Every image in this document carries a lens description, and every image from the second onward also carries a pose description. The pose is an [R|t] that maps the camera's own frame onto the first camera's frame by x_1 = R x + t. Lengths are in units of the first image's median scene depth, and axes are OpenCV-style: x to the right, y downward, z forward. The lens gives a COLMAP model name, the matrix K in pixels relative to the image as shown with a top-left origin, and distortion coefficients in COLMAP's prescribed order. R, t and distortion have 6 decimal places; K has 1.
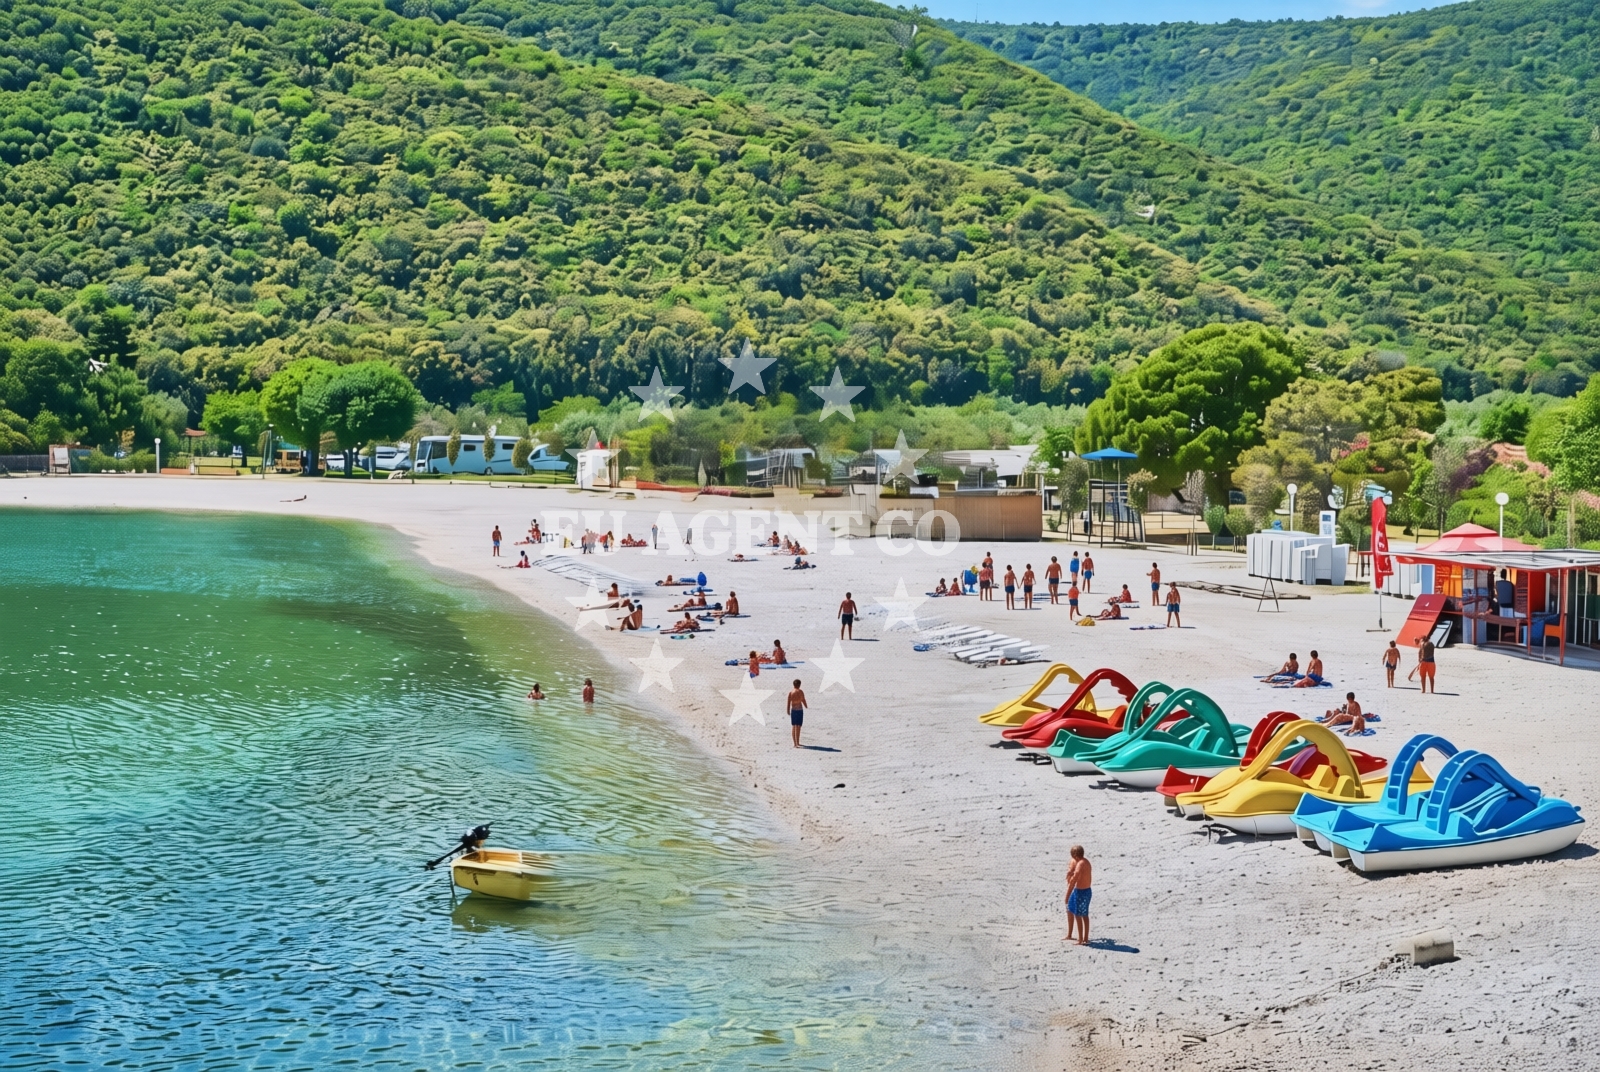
lens RADIAL K [[3805.0, 0, 800.0], [0, 3805.0, 536.0], [0, 0, 1]] dist [-0.058168, -5.589647]
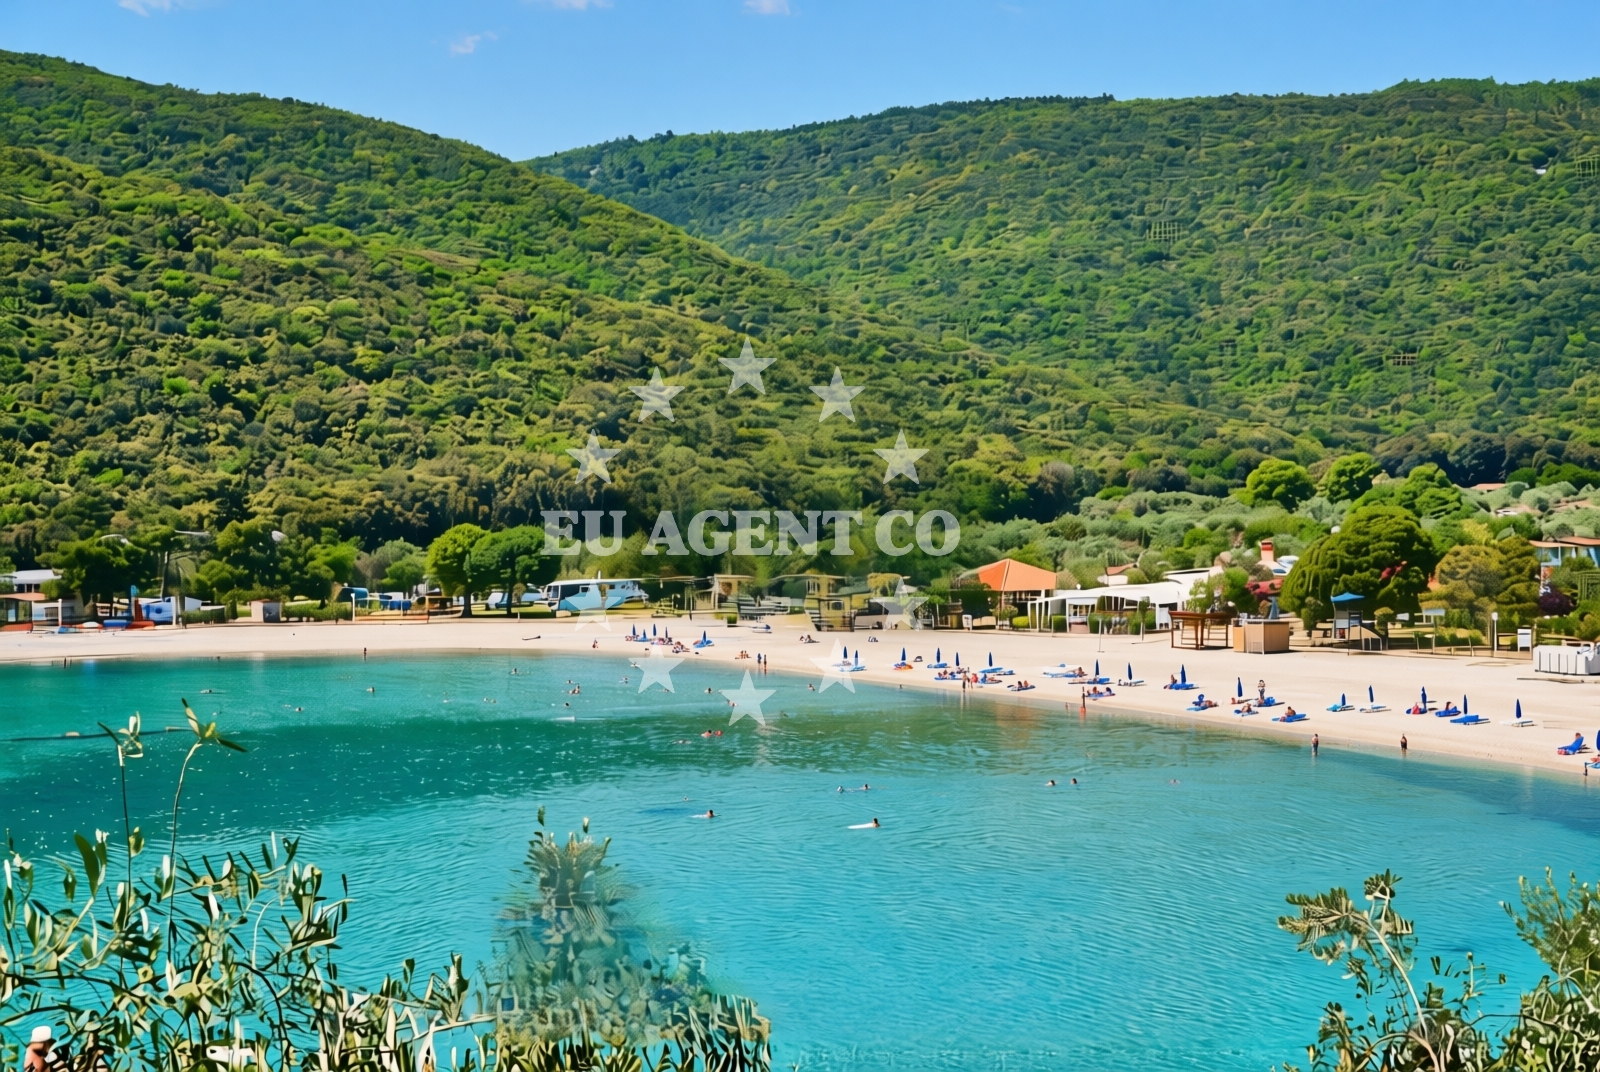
lens RADIAL K [[3805.0, 0, 800.0], [0, 3805.0, 536.0], [0, 0, 1]] dist [-0.058168, -5.589647]
pose [[0.970818, -0.037556, 0.236858, -0.223469], [0.039671, 0.999204, -0.004167, -0.023636], [-0.236513, 0.013442, 0.971535, -0.182051]]
